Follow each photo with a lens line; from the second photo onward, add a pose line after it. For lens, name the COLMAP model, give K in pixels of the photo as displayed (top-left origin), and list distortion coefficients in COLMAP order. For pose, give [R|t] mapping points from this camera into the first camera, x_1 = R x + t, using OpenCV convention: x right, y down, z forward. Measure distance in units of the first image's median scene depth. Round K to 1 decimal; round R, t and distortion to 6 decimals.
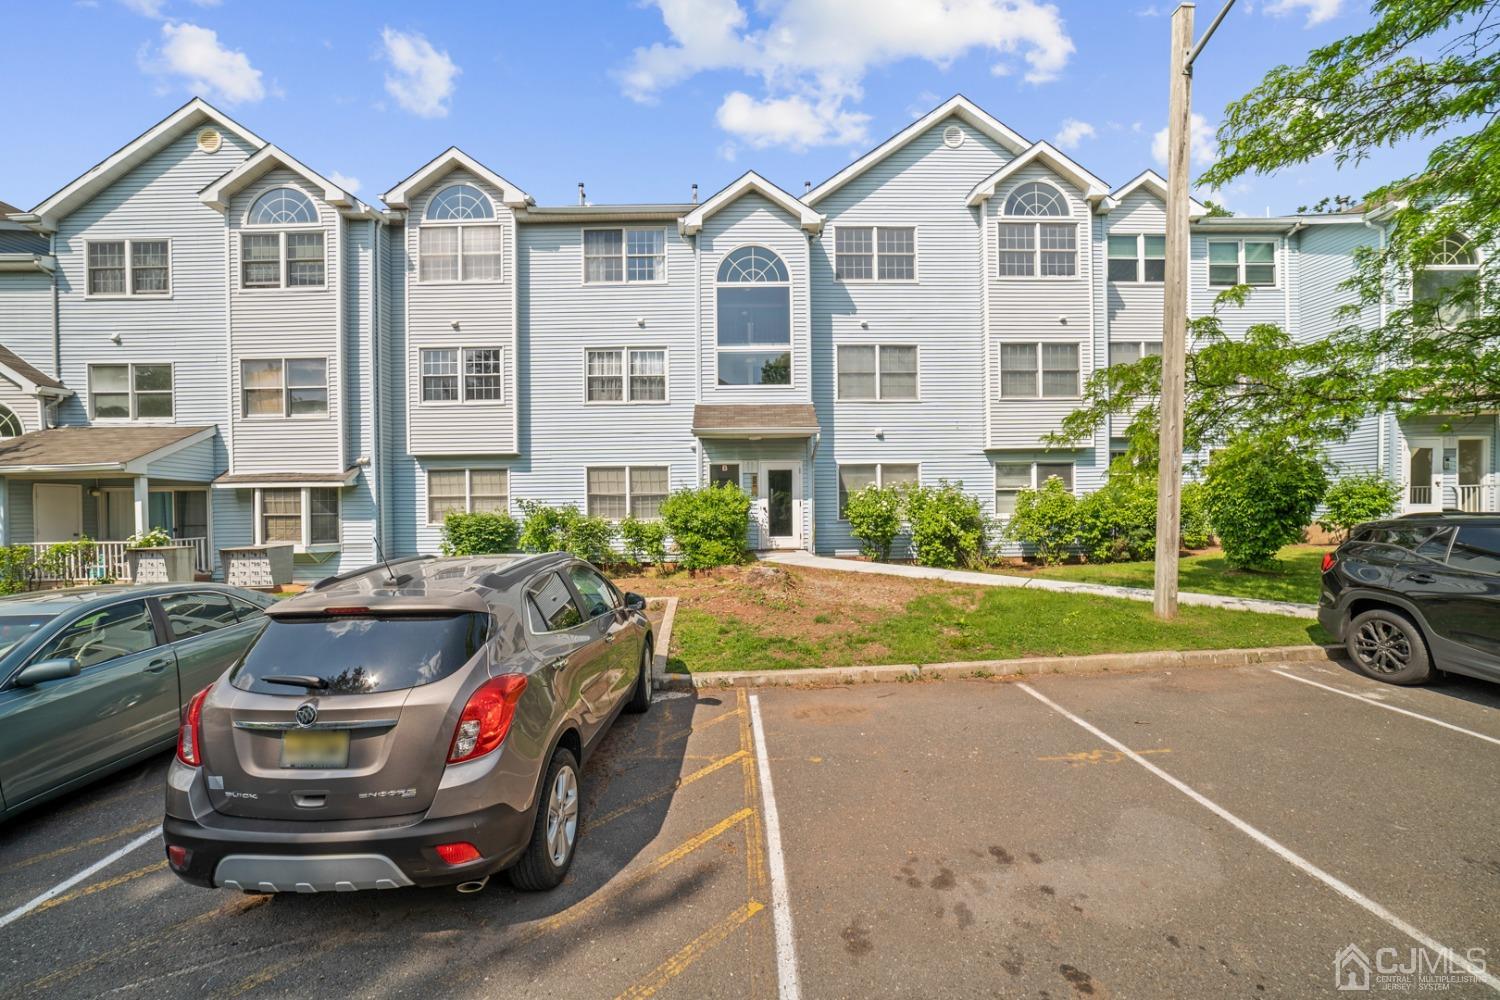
lens RADIAL K [[596.6, 0, 743.6], [0, 596.6, 514.1], [0, 0, 1]] dist [-0.016816, 0.000845]
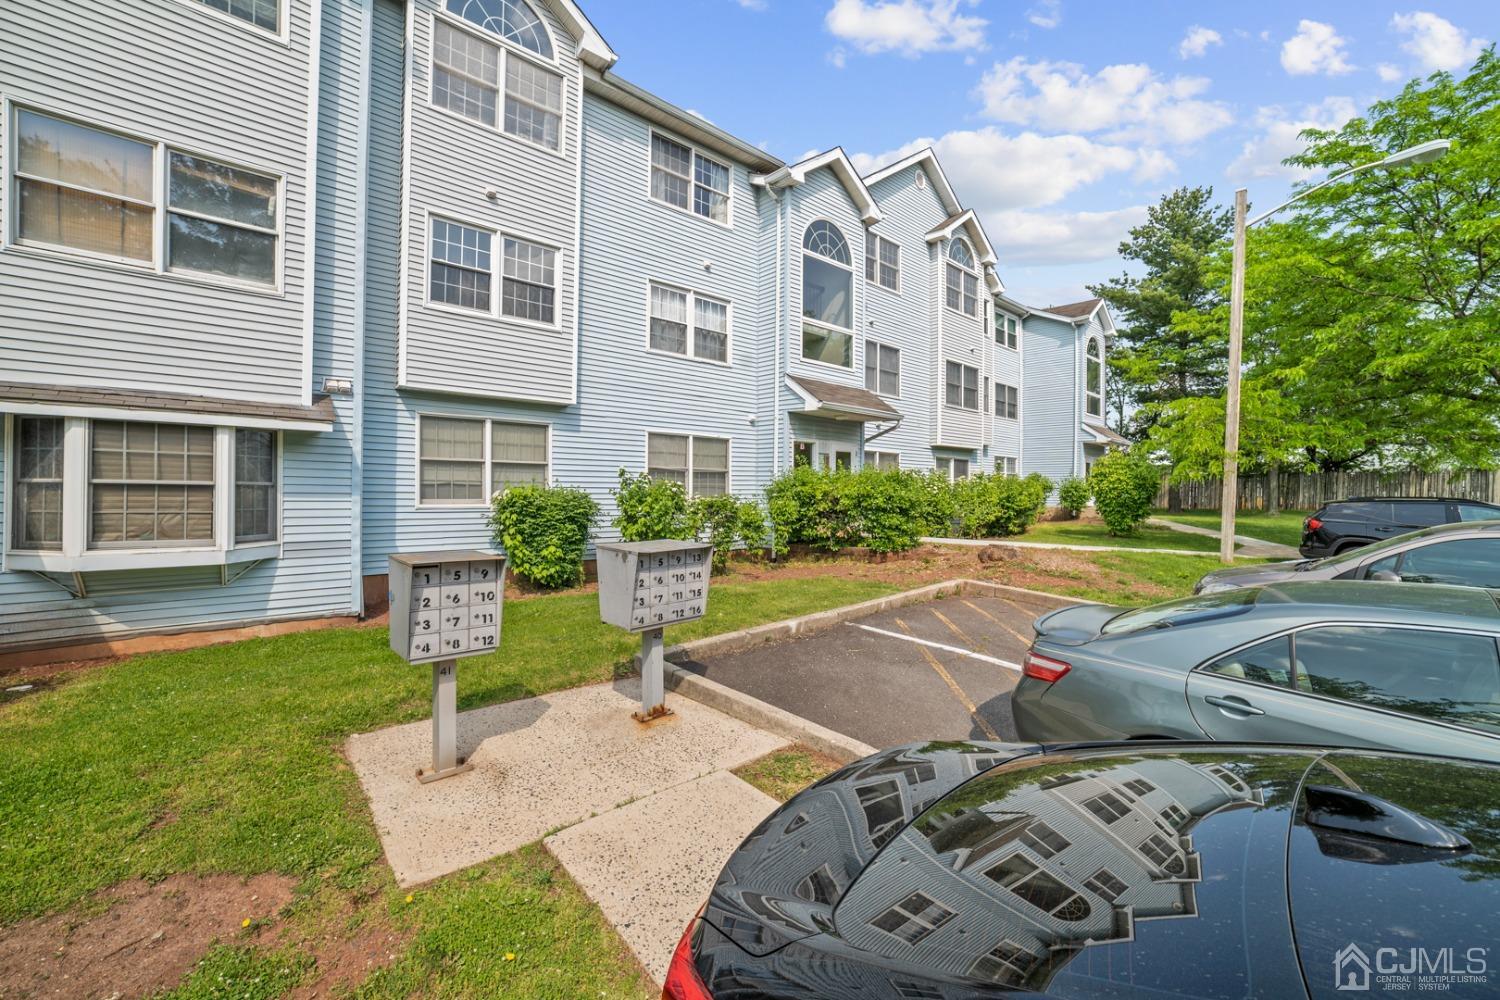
lens RADIAL K [[596.6, 0, 748.5], [0, 596.6, 487.0], [0, 0, 1]] dist [-0.016816, 0.000845]
pose [[0.759611, 0.024222, 0.649926, -0.683573], [-0.011166, 0.999645, -0.024206, 0.009882], [-0.650282, 0.011130, 0.759612, 0.336680]]
